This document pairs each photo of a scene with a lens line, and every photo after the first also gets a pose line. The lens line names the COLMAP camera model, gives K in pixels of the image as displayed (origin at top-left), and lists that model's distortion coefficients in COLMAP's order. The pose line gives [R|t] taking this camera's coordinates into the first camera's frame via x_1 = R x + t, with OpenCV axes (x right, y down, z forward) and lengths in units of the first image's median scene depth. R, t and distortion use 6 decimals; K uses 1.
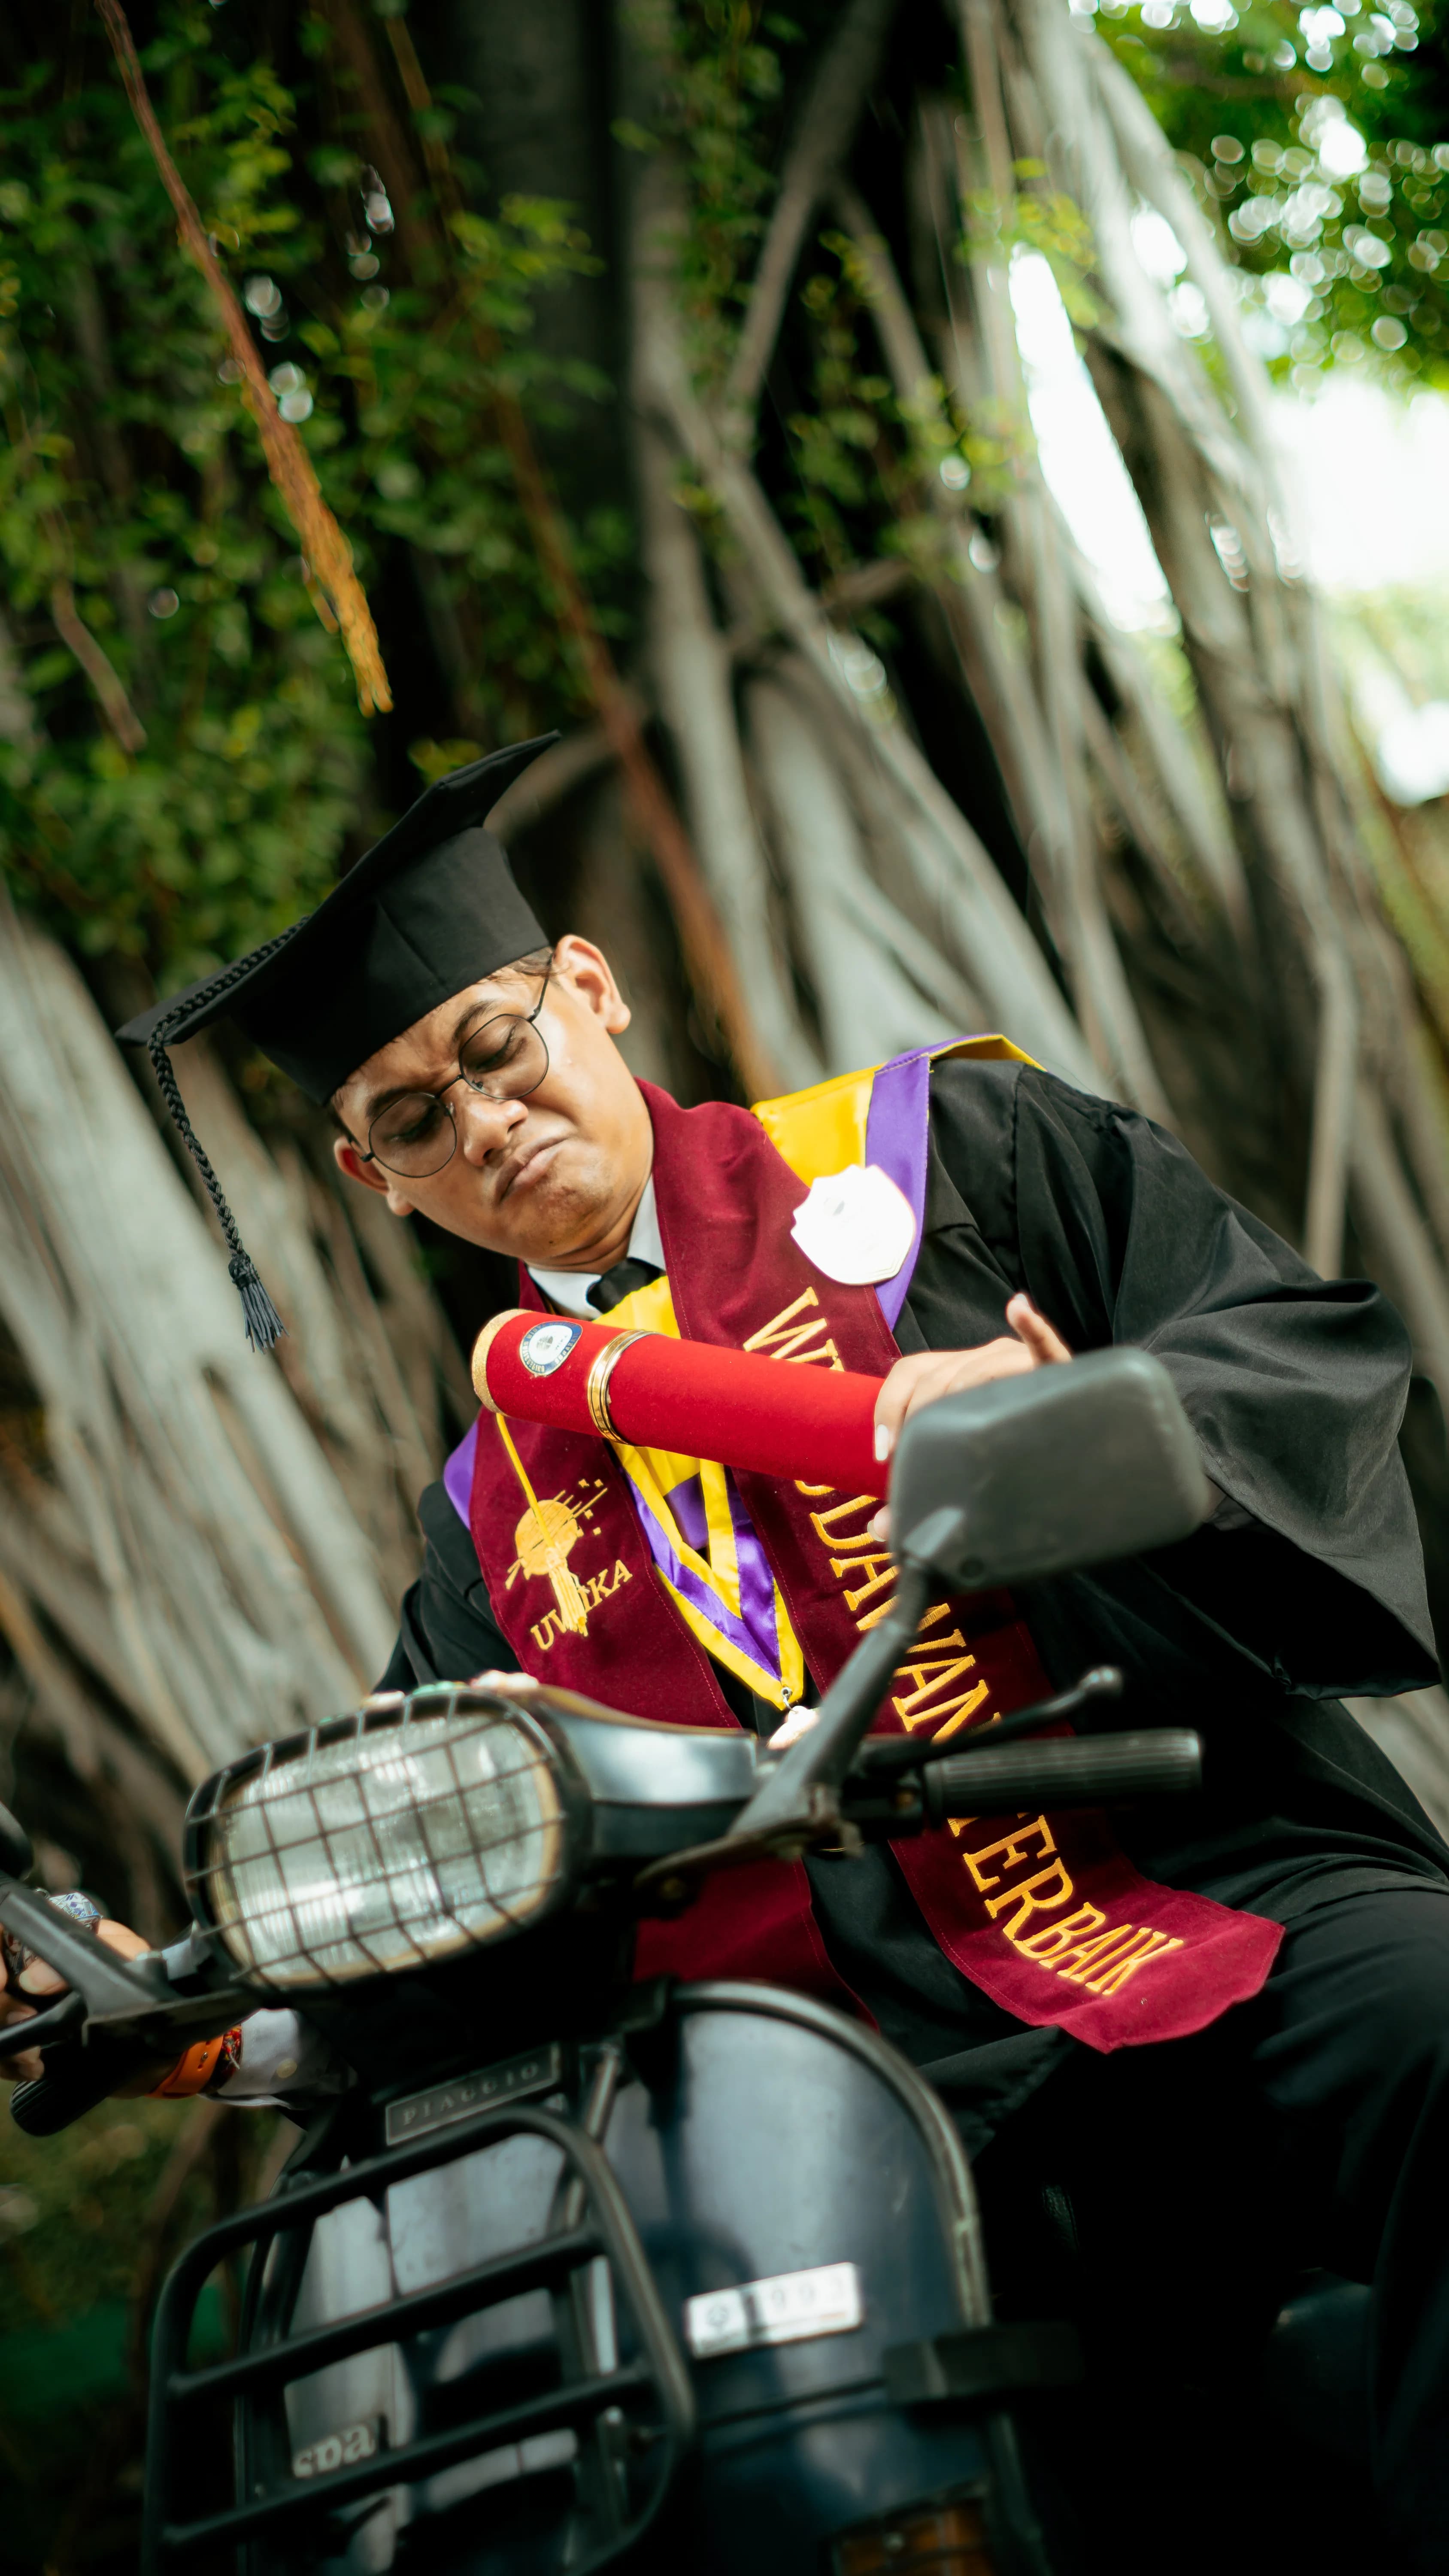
lens RADIAL K [[4433.9, 0, 713.5], [0, 4433.9, 1277.5], [0, 0, 1]] dist [-0.087344, 0.000000]
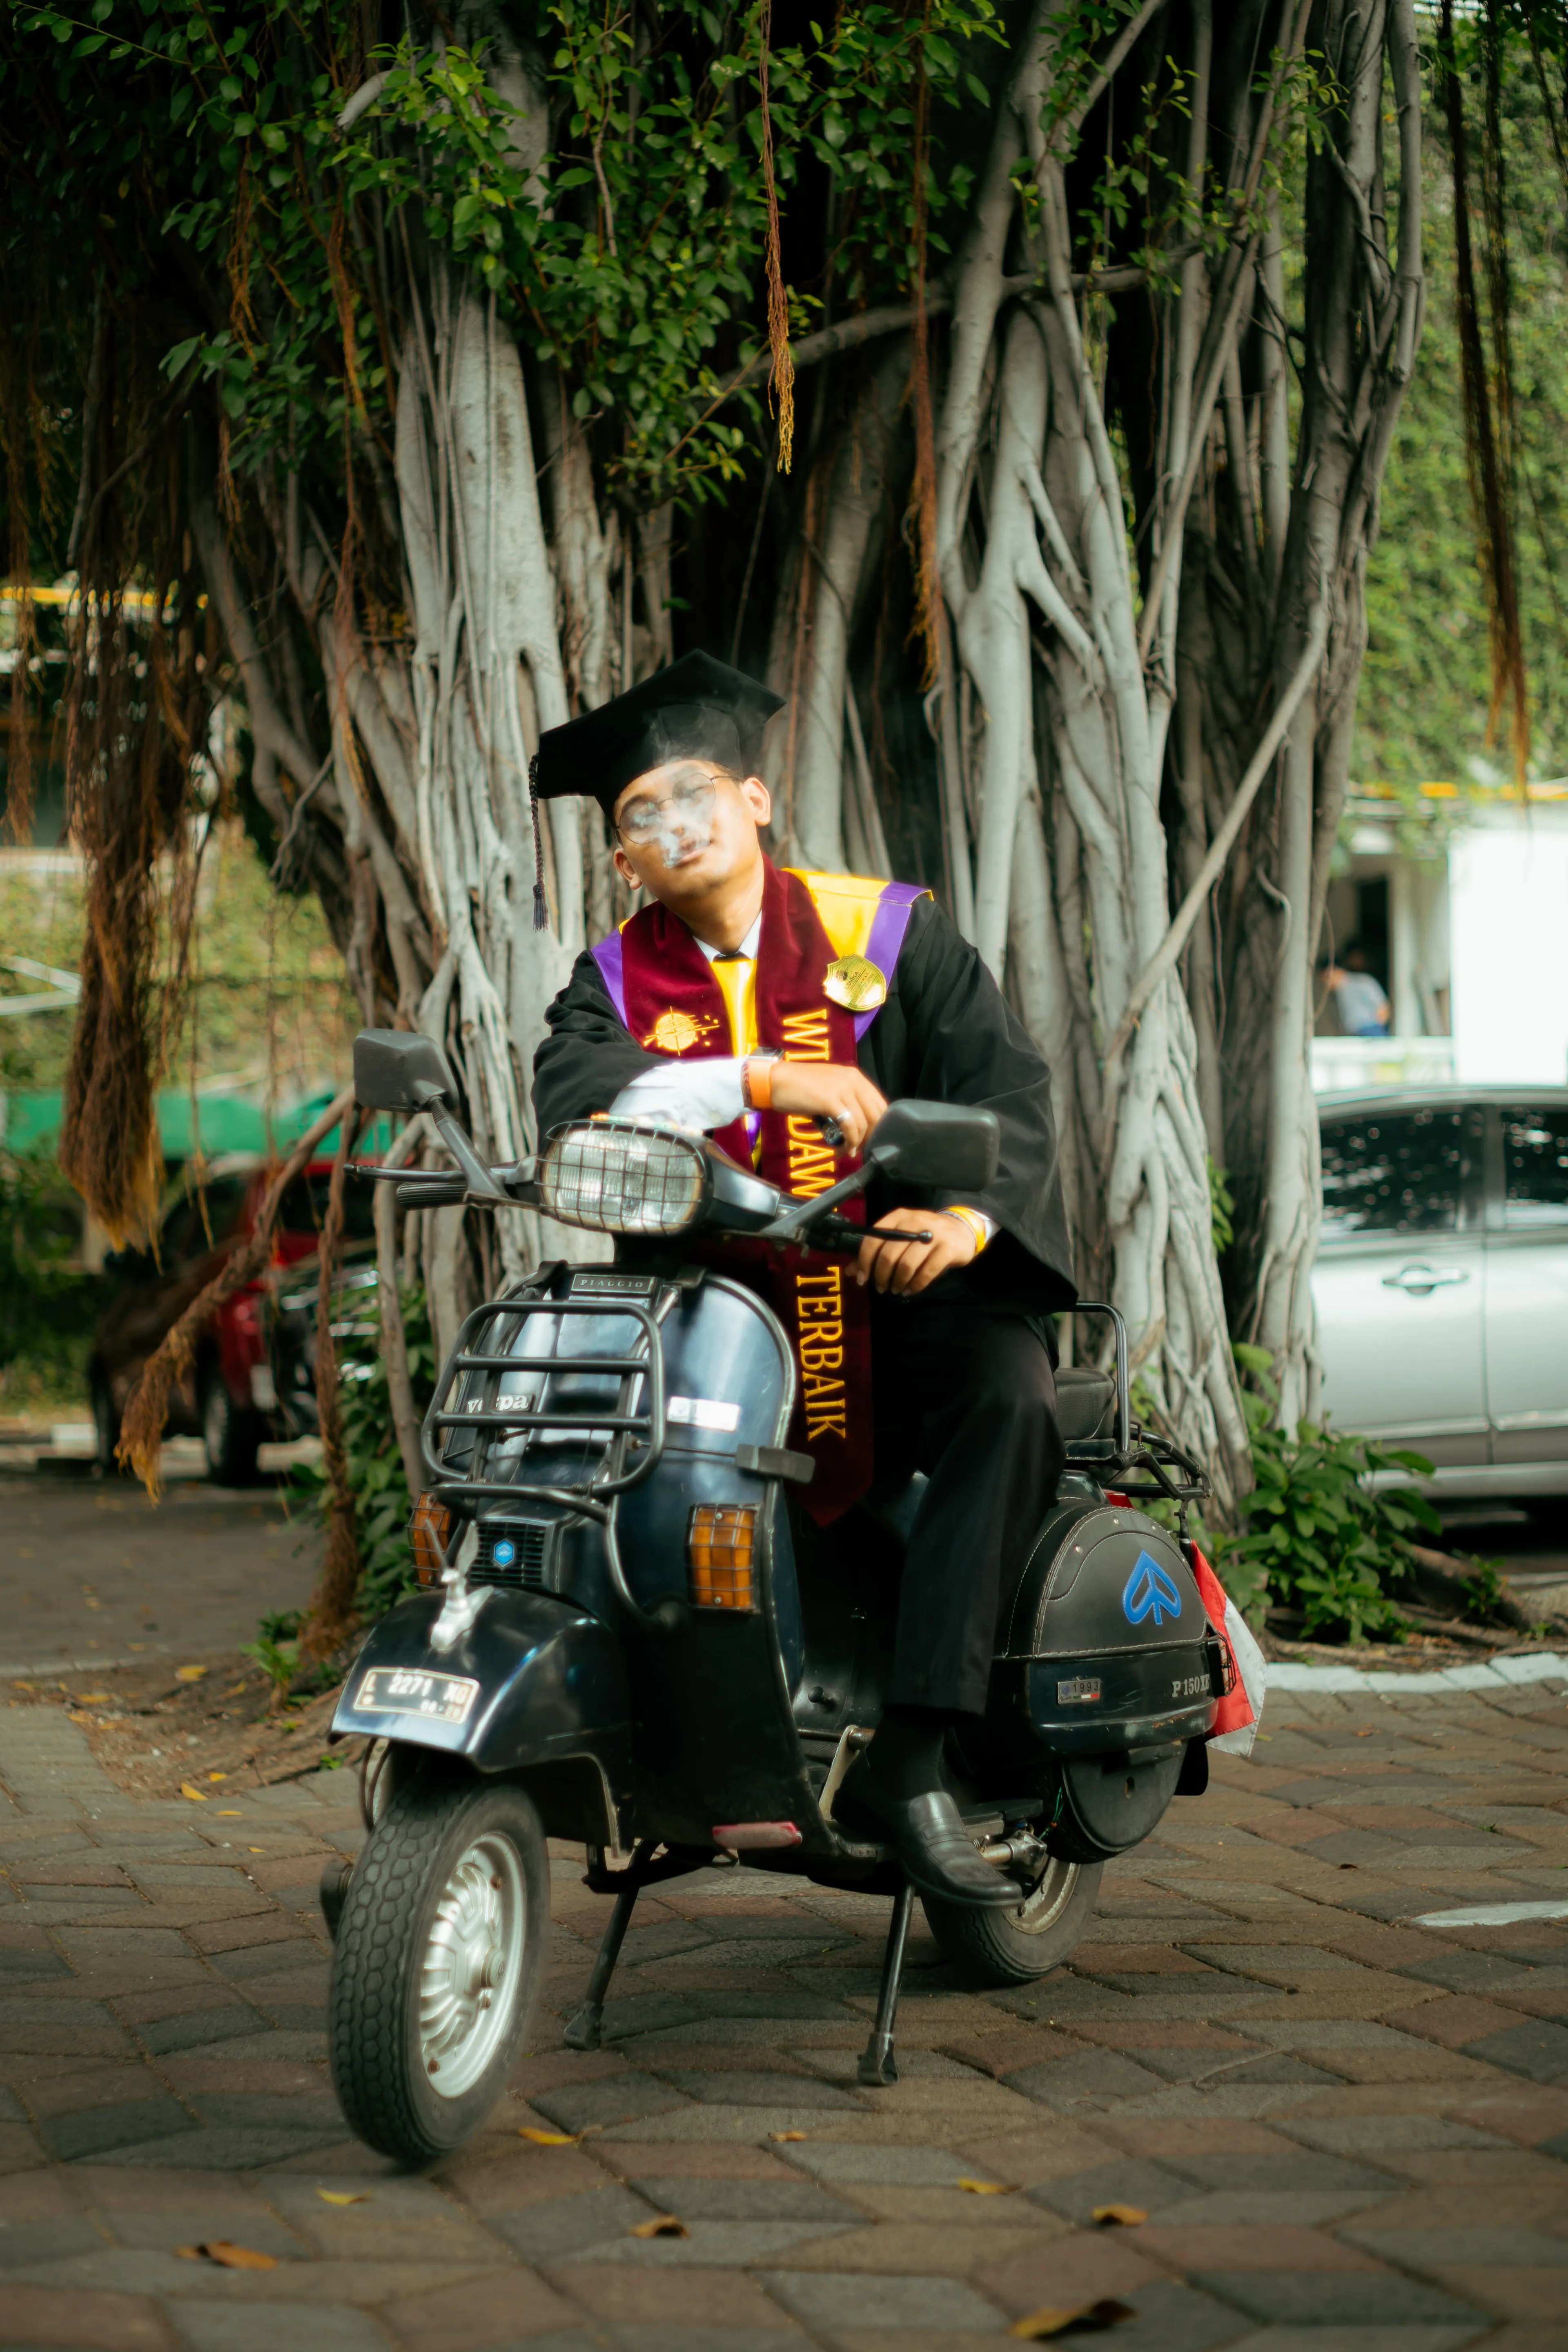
lens RADIAL K [[4022.1, 0, 777.7], [0, 4022.1, 1175.3], [0, 0, 1]] dist [-0.060713, 0.000000]
pose [[0.941175, 0.335045, 0.043972, -0.072450], [-0.336876, 0.920083, 0.199905, -0.280047], [0.026519, -0.202959, 0.978828, -0.930991]]
